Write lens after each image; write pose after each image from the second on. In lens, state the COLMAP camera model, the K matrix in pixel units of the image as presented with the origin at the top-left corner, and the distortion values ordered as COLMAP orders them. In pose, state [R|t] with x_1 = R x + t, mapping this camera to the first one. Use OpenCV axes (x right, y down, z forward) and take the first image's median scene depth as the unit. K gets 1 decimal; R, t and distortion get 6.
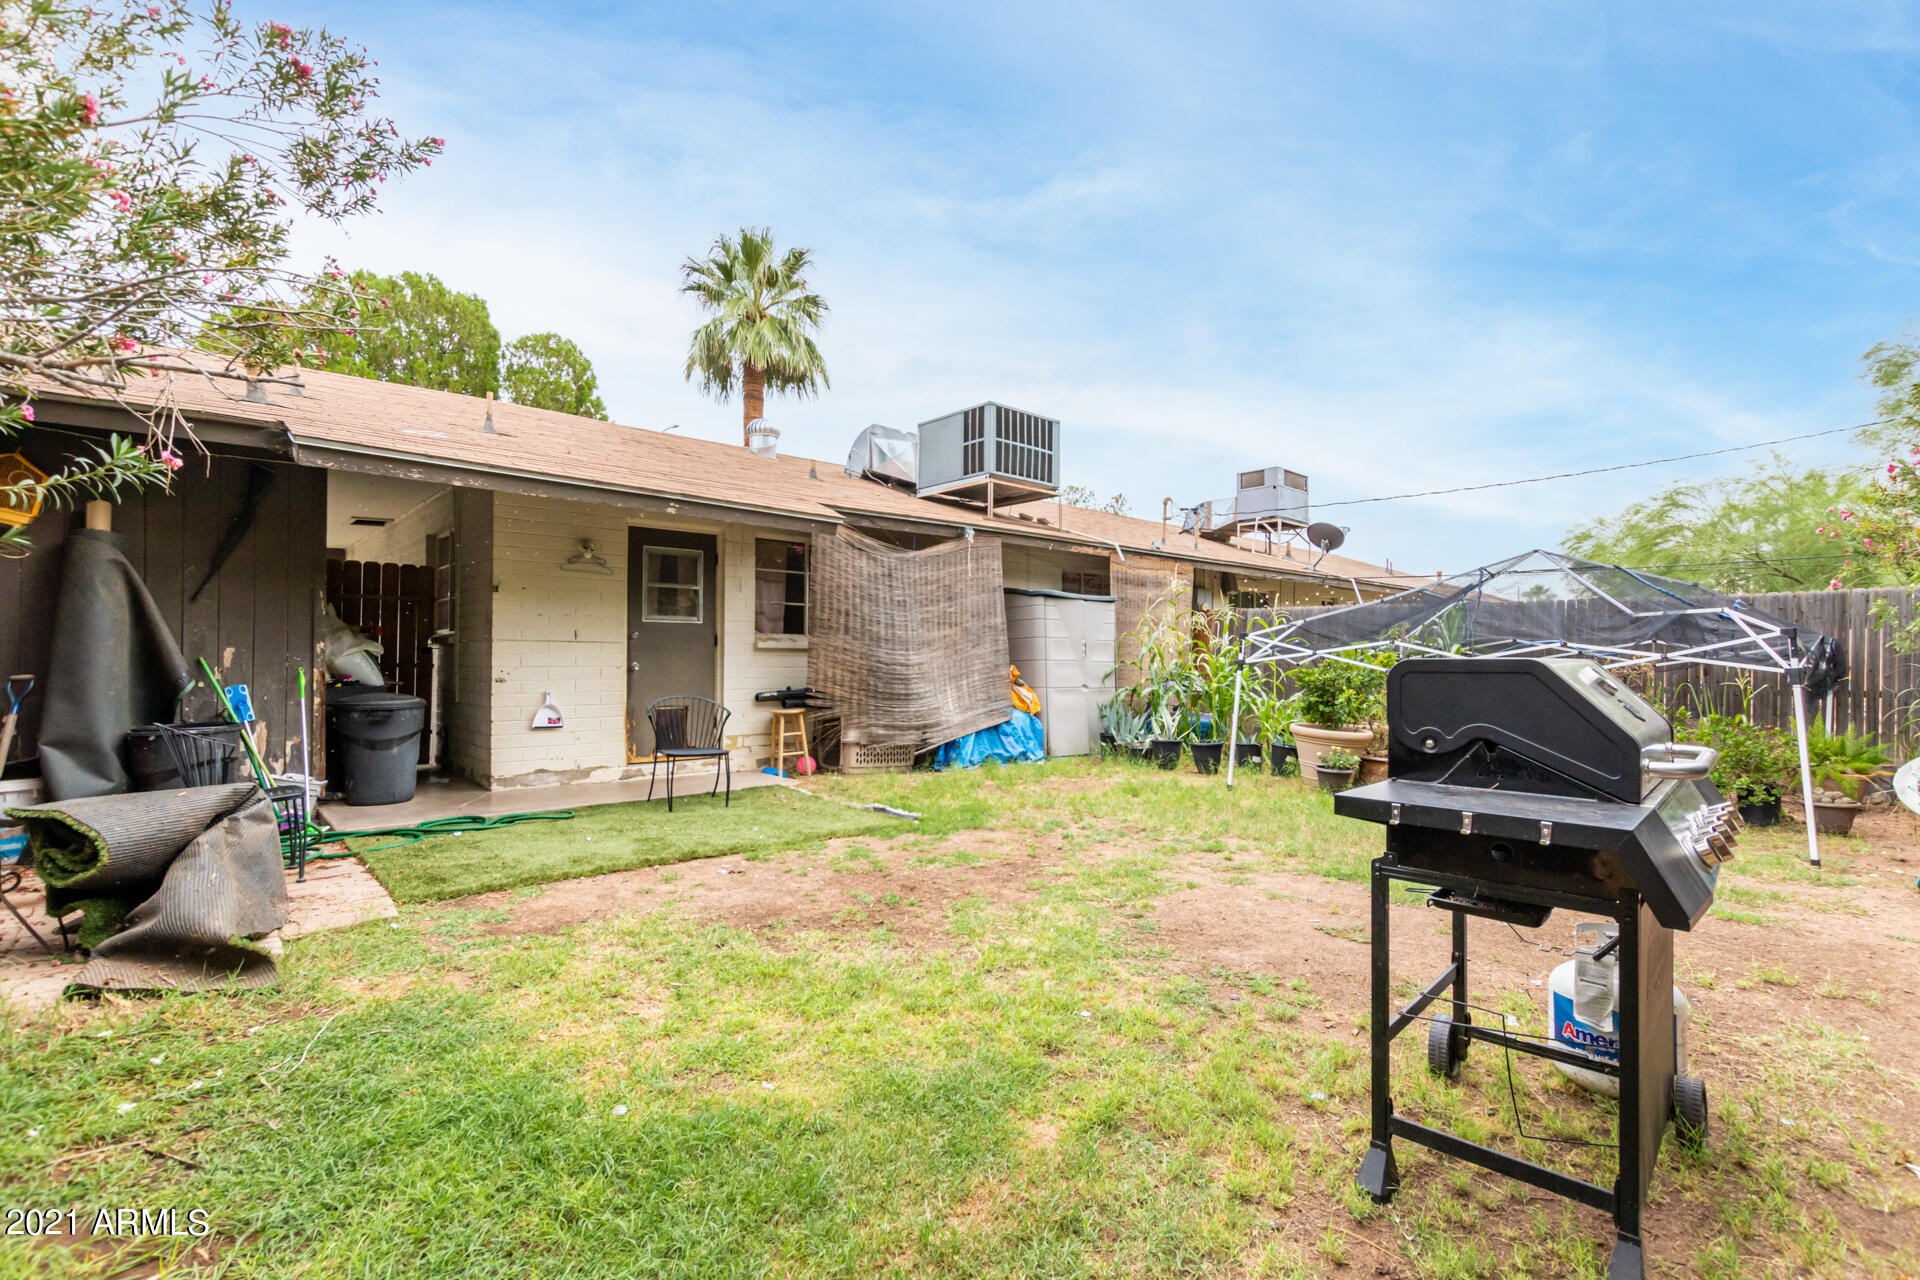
lens RADIAL K [[886.6, 0, 956.4], [0, 886.6, 650.3], [0, 0, 1]] dist [0.000727, 0.000390]
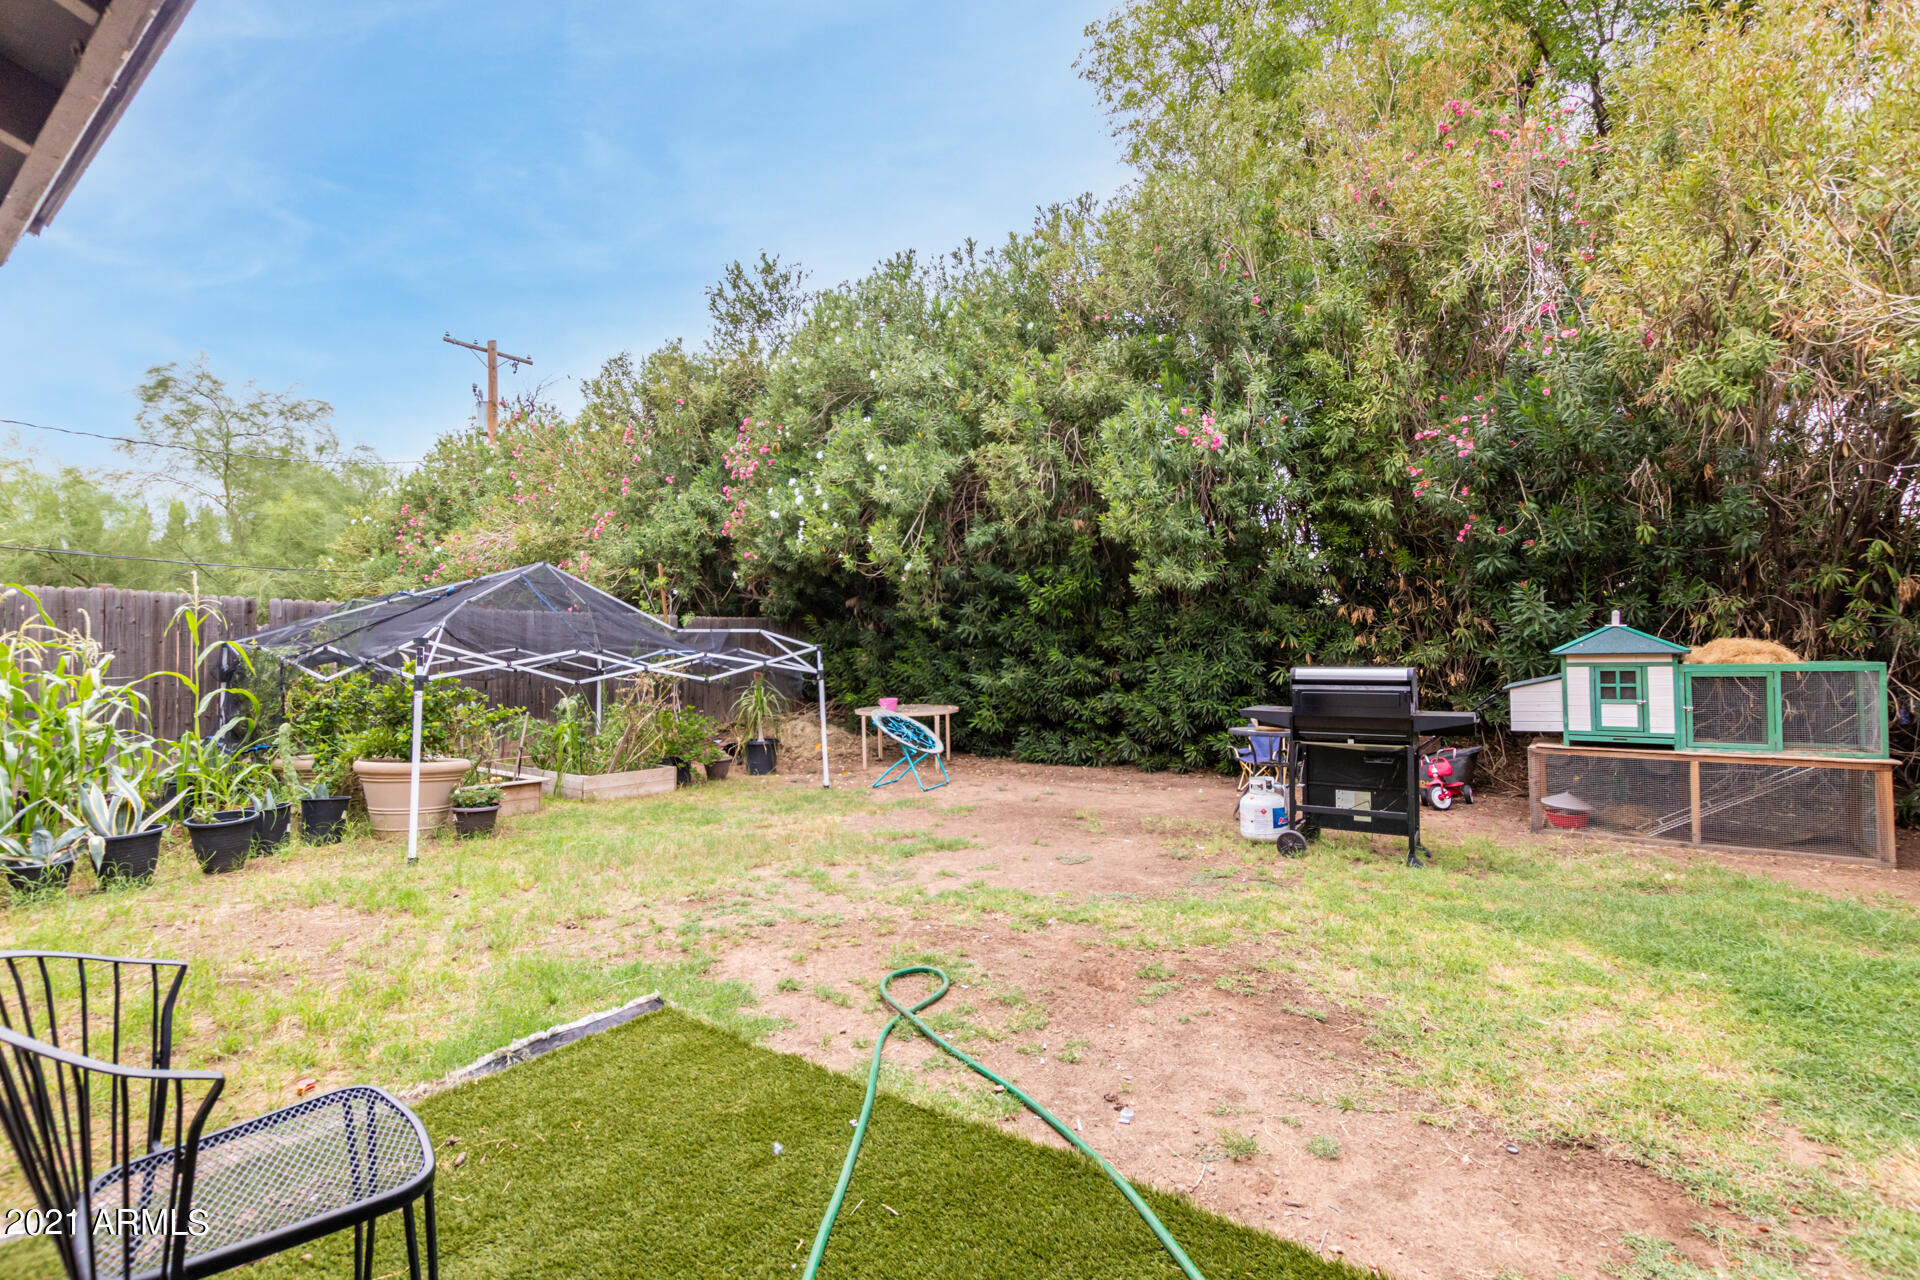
lens RADIAL K [[886.6, 0, 954.9], [0, 886.6, 645.9], [0, 0, 1]] dist [0.000727, 0.000390]
pose [[-0.226761, 0.012994, 0.973864, -0.534191], [-0.005645, 0.999877, -0.014656, -0.004962], [-0.973934, -0.008821, -0.226660, 0.882159]]
